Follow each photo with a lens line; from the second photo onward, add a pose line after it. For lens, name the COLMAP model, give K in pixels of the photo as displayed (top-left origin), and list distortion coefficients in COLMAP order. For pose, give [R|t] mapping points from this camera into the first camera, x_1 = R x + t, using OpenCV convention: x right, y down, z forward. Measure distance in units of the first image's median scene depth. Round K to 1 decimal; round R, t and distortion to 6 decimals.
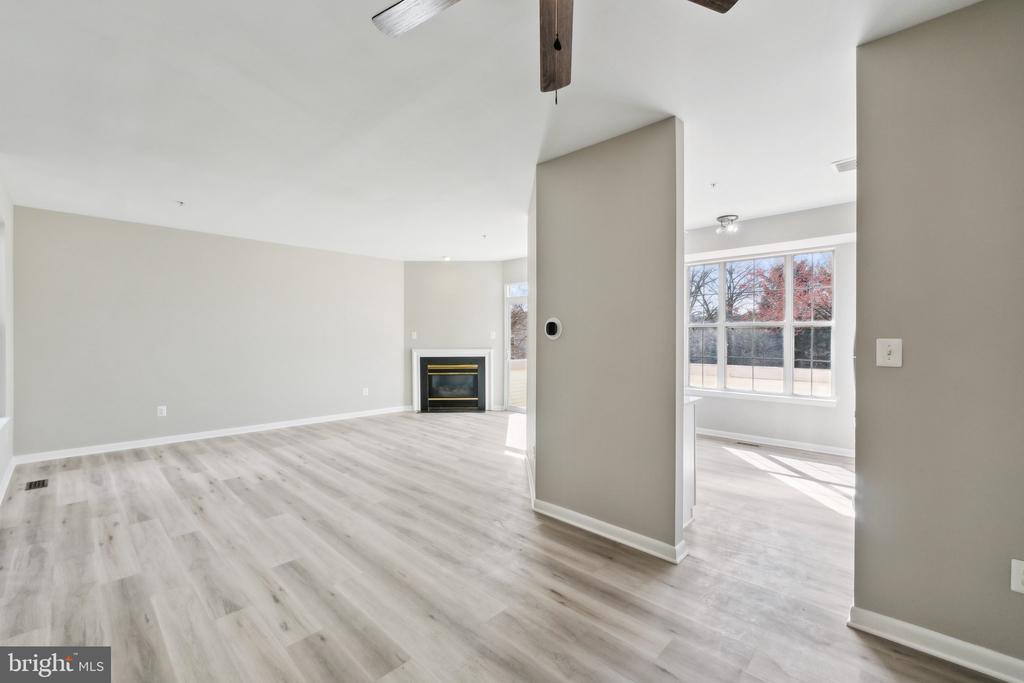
lens RADIAL K [[428.6, 0, 515.2], [0, 428.6, 335.3], [0, 0, 1]] dist [-0.010116, 0.000330]
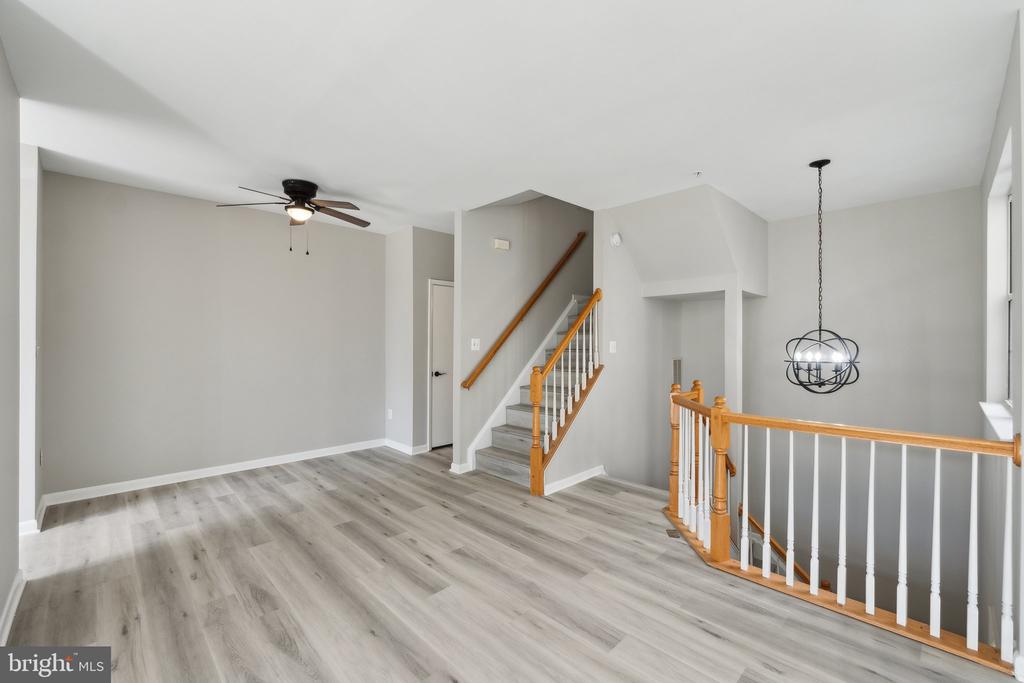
lens RADIAL K [[428.6, 0, 511.2], [0, 428.6, 338.8], [0, 0, 1]] dist [-0.010116, 0.000330]
pose [[-0.999302, -0.005879, 0.036892, -0.417632], [-0.005953, 0.999980, -0.001893, -0.000216], [-0.036880, -0.002111, -0.999317, 1.100771]]
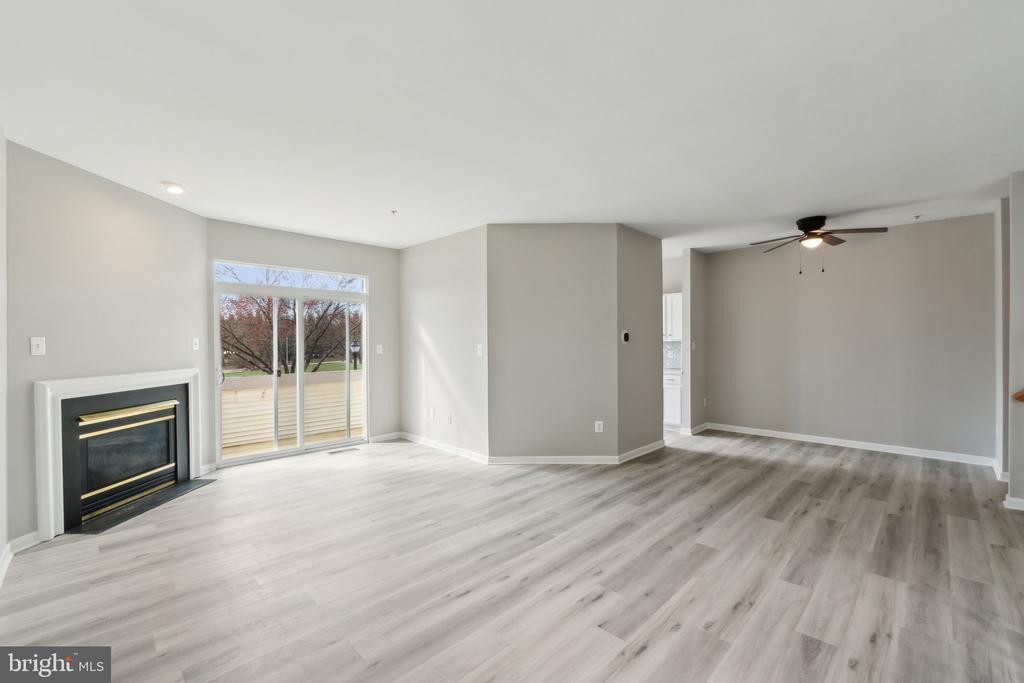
lens RADIAL K [[428.6, 0, 510.0], [0, 428.6, 343.0], [0, 0, 1]] dist [-0.010116, 0.000330]
pose [[0.031727, -0.003632, 0.999490, -1.064279], [0.006254, 0.999975, 0.003435, -0.001707], [-0.999477, 0.006142, 0.031748, 1.004958]]
